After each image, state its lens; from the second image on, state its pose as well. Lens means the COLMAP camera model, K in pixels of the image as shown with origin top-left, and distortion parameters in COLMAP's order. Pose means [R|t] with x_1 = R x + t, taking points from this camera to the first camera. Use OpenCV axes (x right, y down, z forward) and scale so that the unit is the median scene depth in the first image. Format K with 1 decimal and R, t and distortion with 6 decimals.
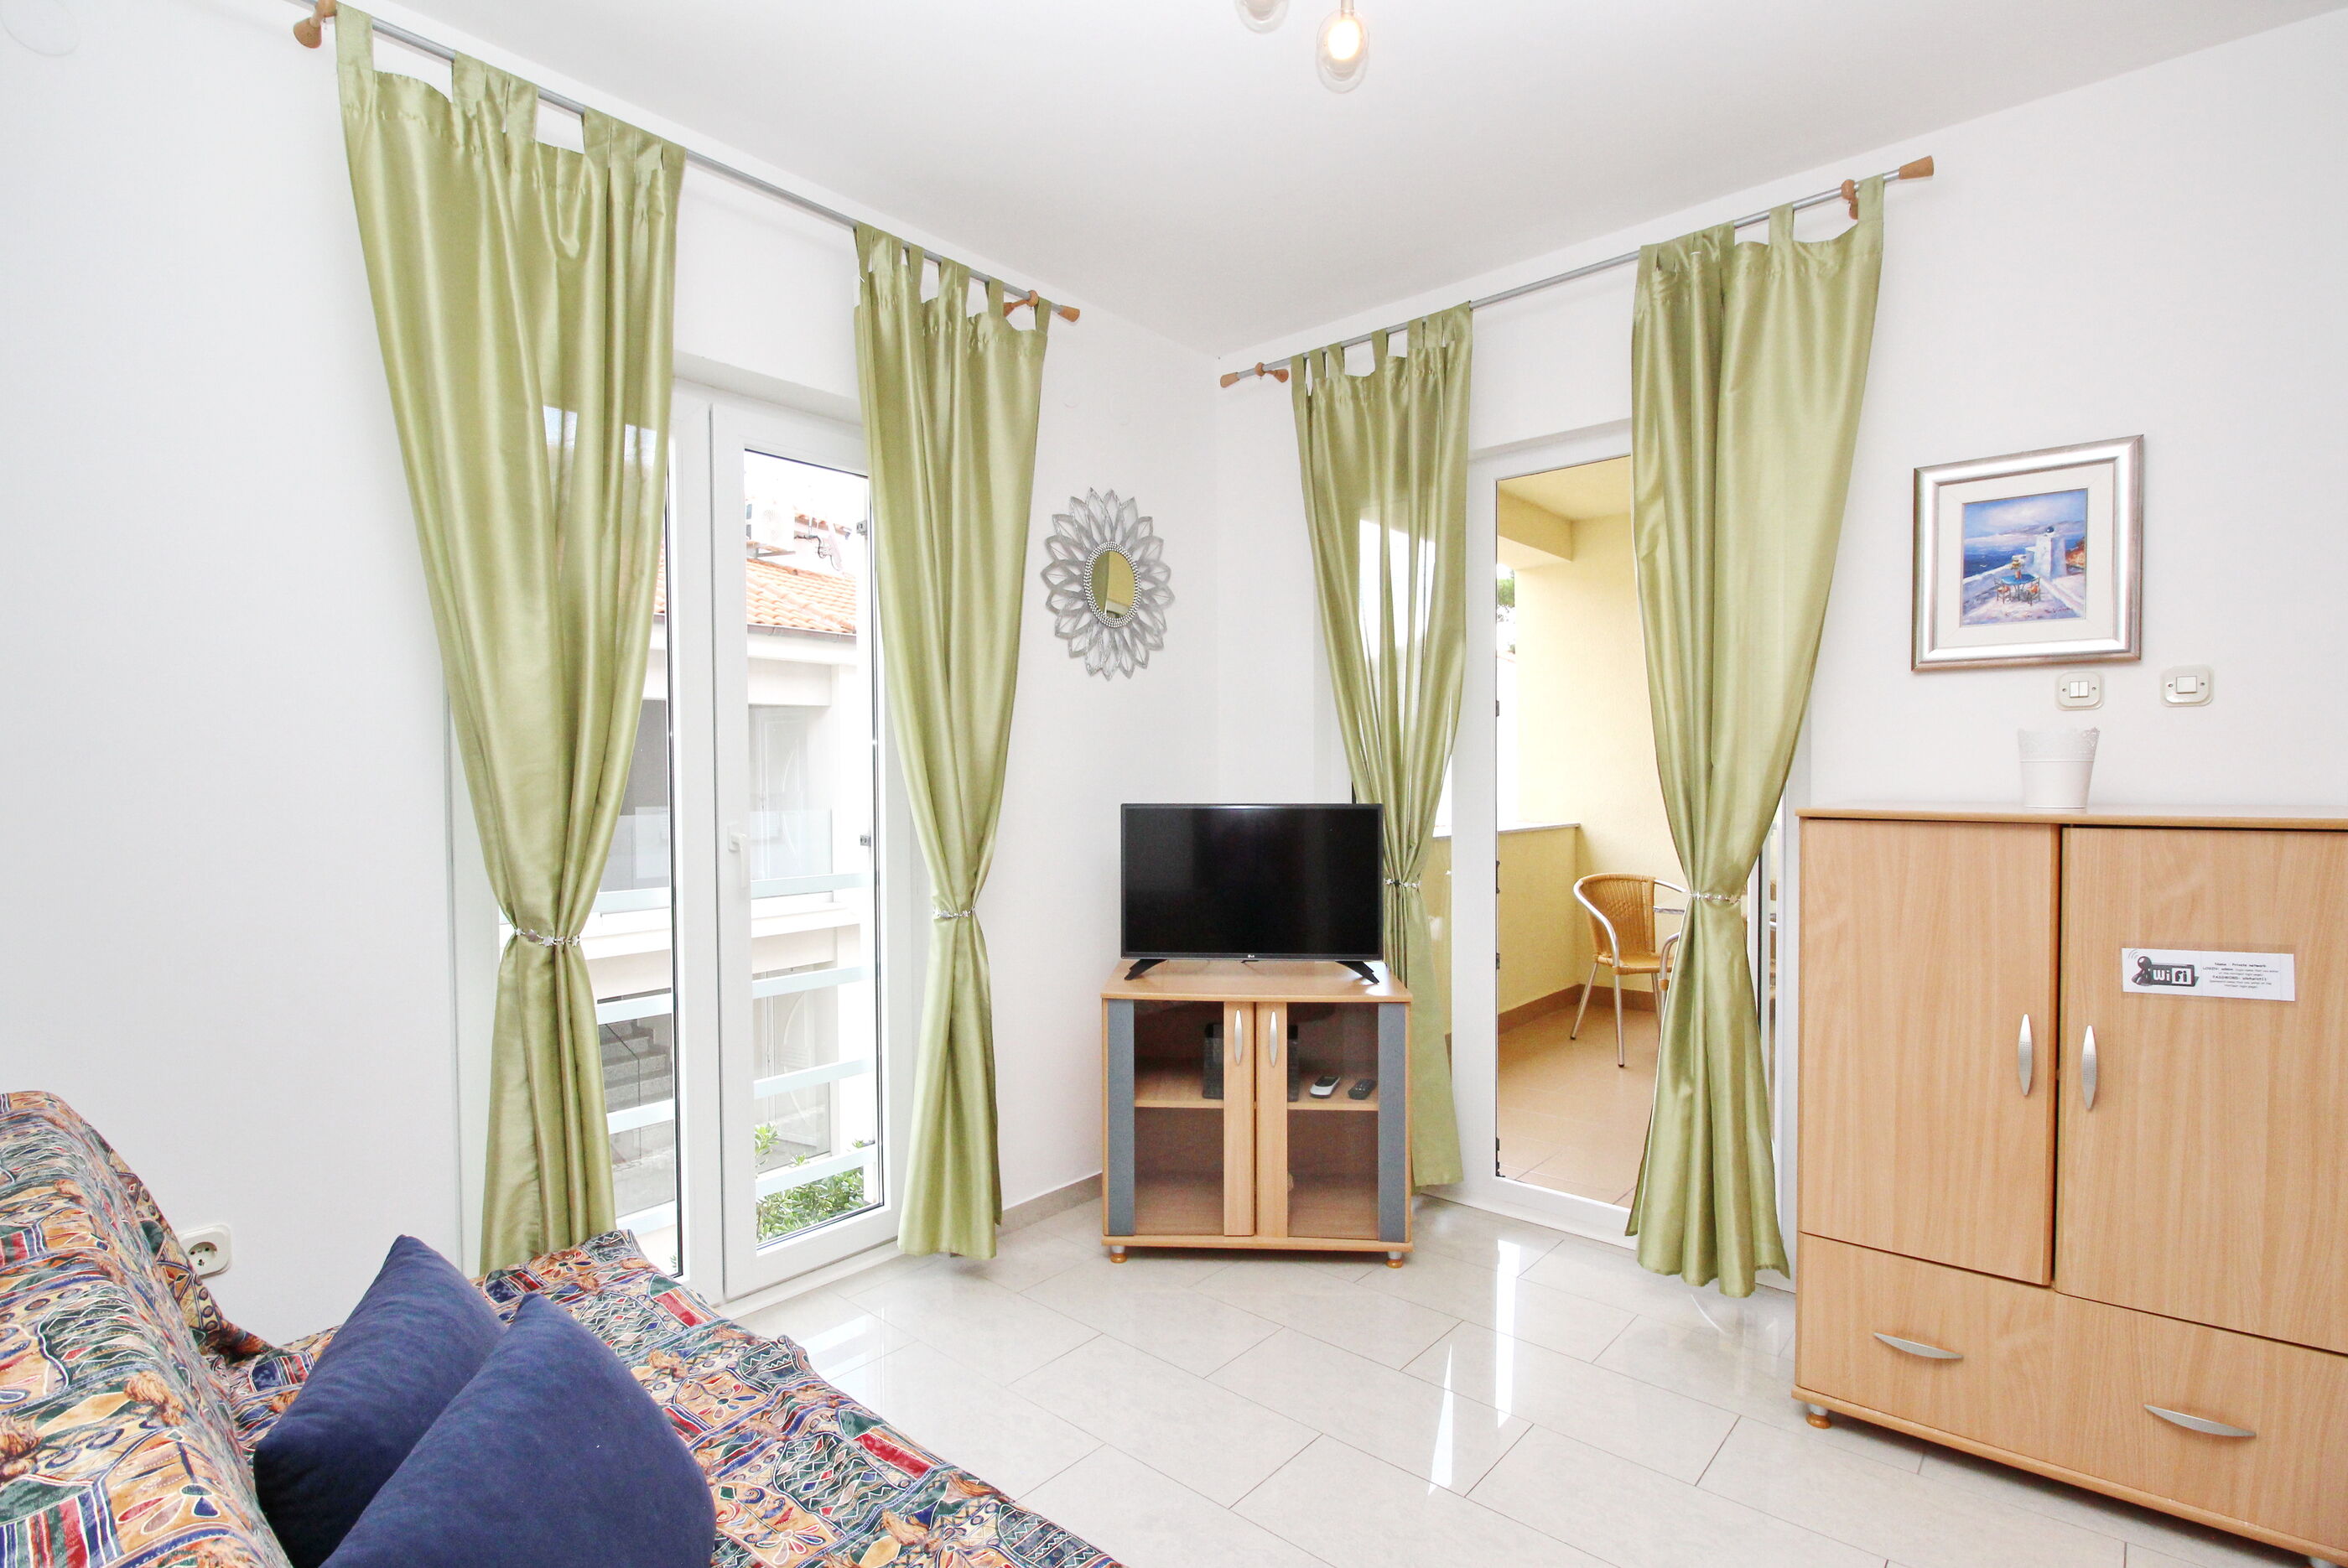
lens RADIAL K [[1144.8, 0, 1203.7], [0, 1144.8, 754.3], [0, 0, 1]] dist [-0.008709, -0.006639]
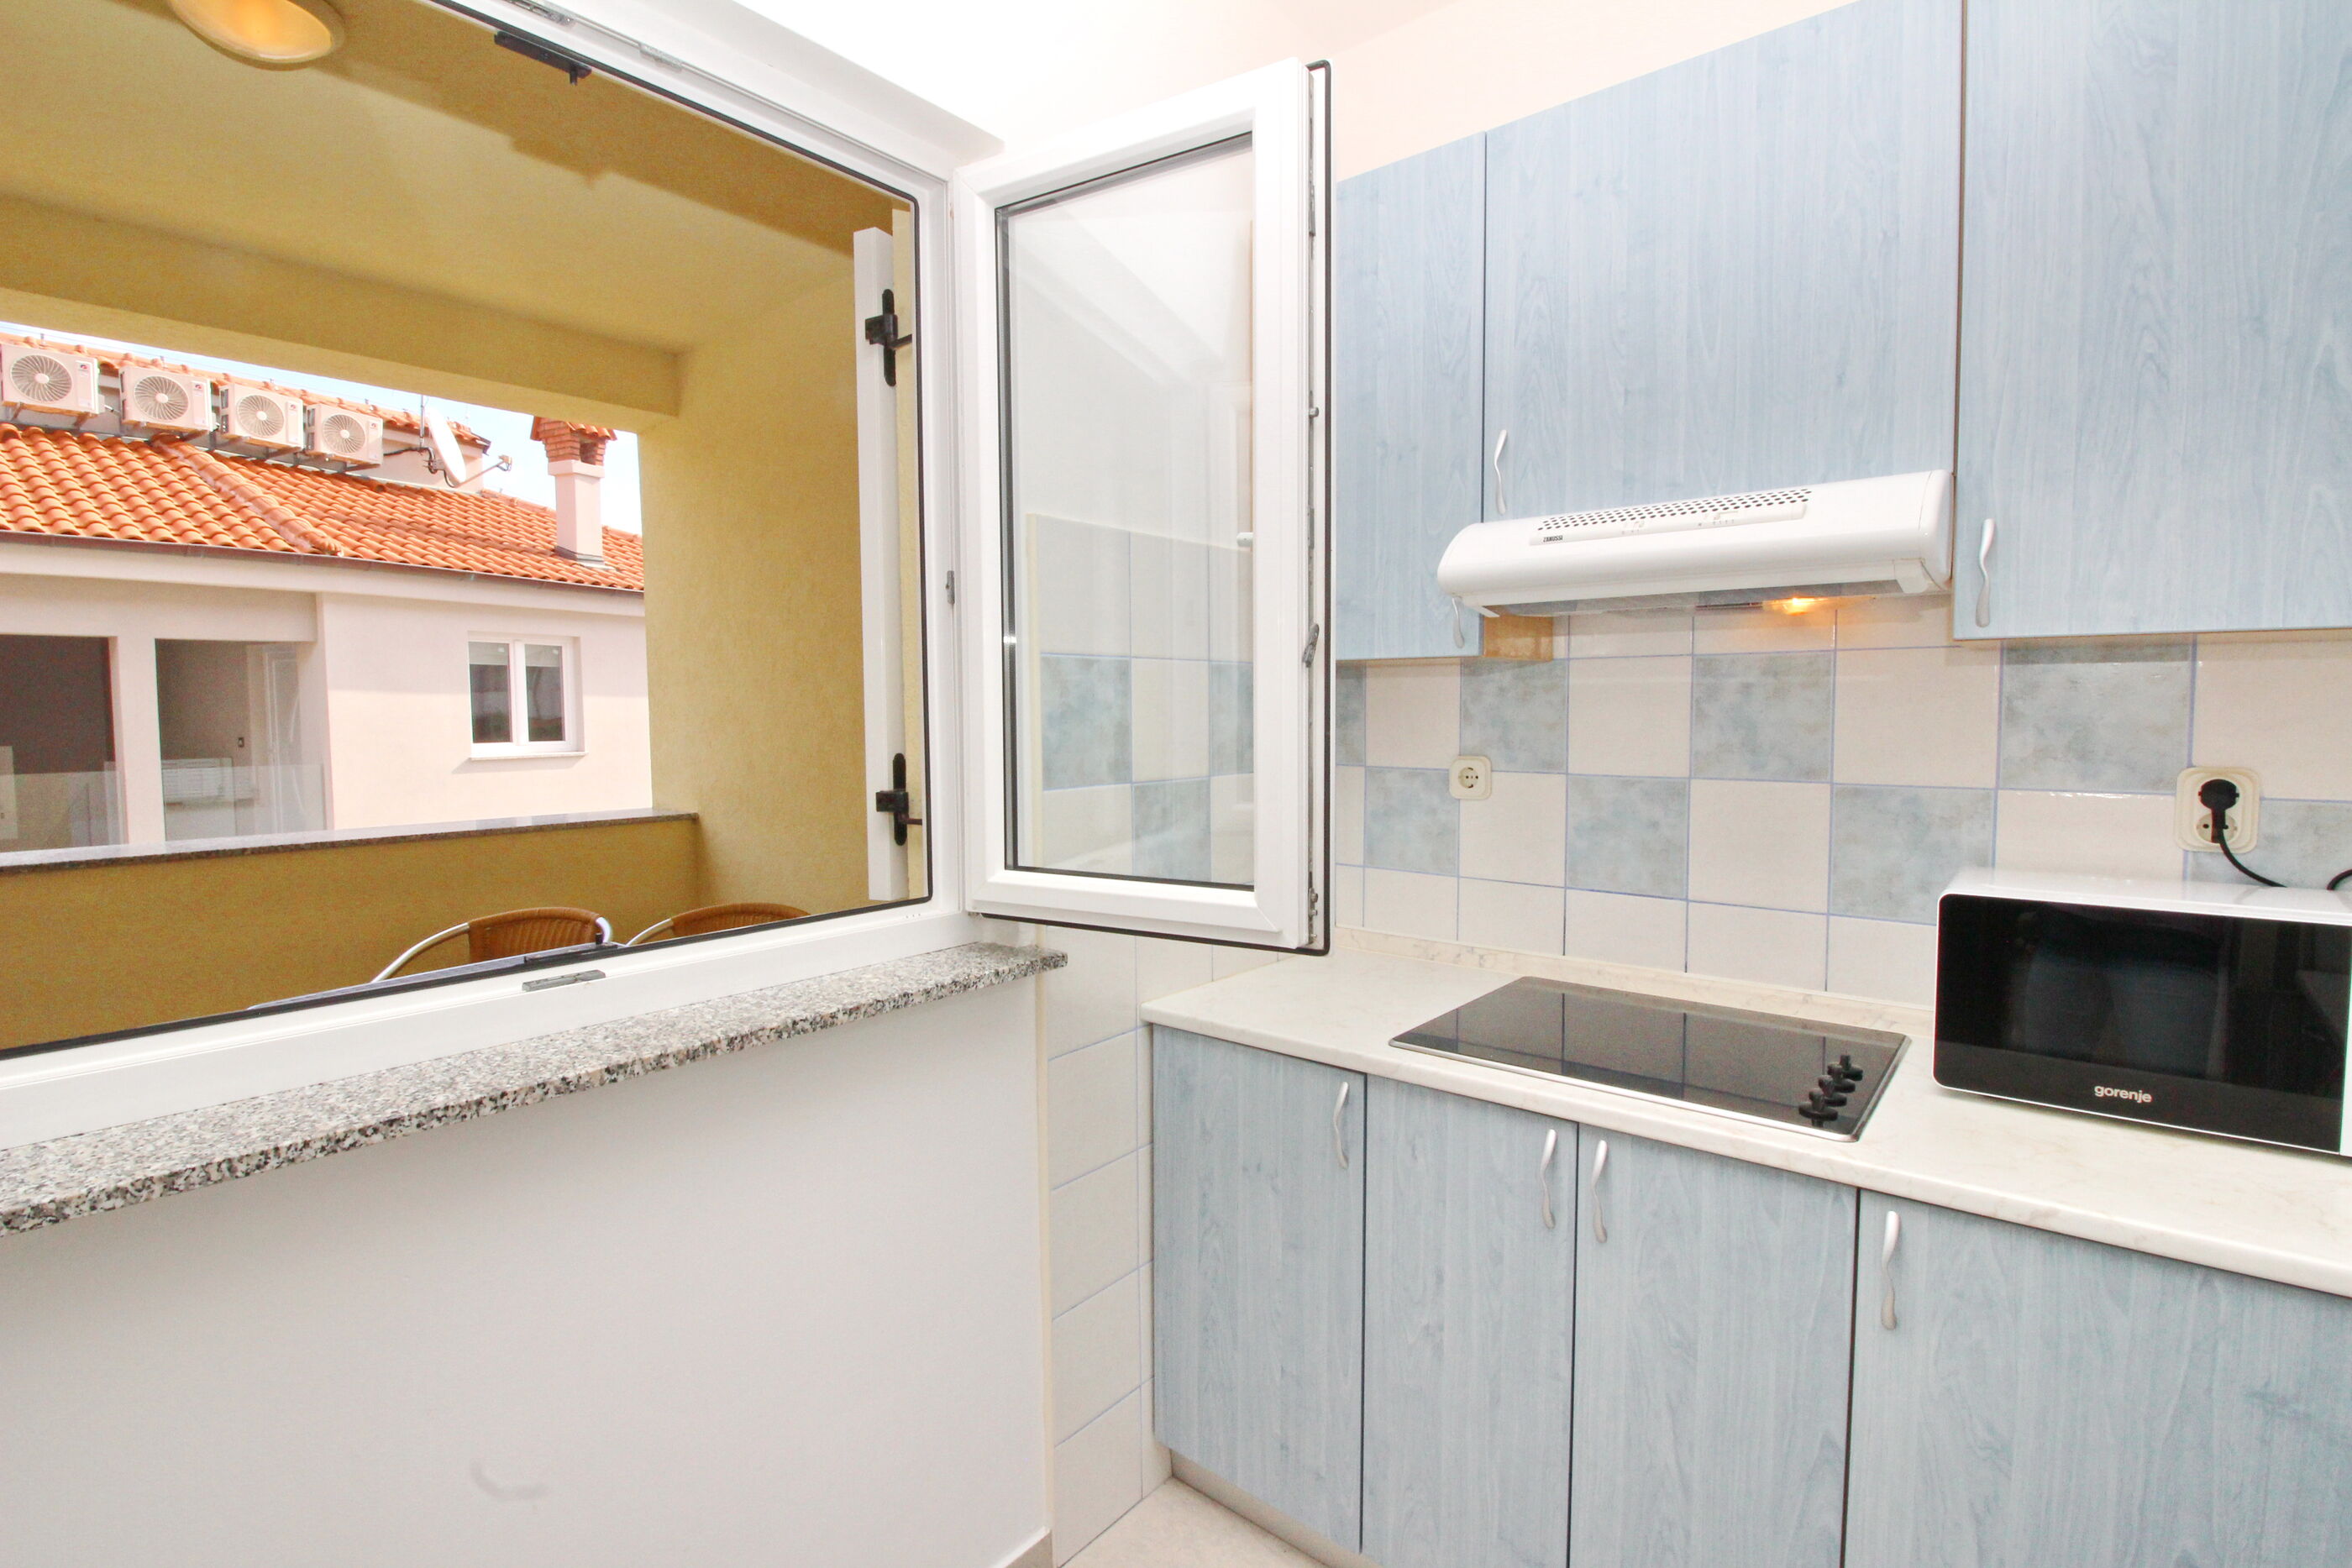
lens RADIAL K [[1146.6, 0, 1159.8], [0, 1146.6, 747.2], [0, 0, 1]] dist [-0.008709, -0.006639]
pose [[0.999662, -0.000426, -0.025983, 1.893236], [0.001658, 0.998875, 0.047382, -0.032866], [0.025934, -0.047409, 0.998539, 1.120017]]
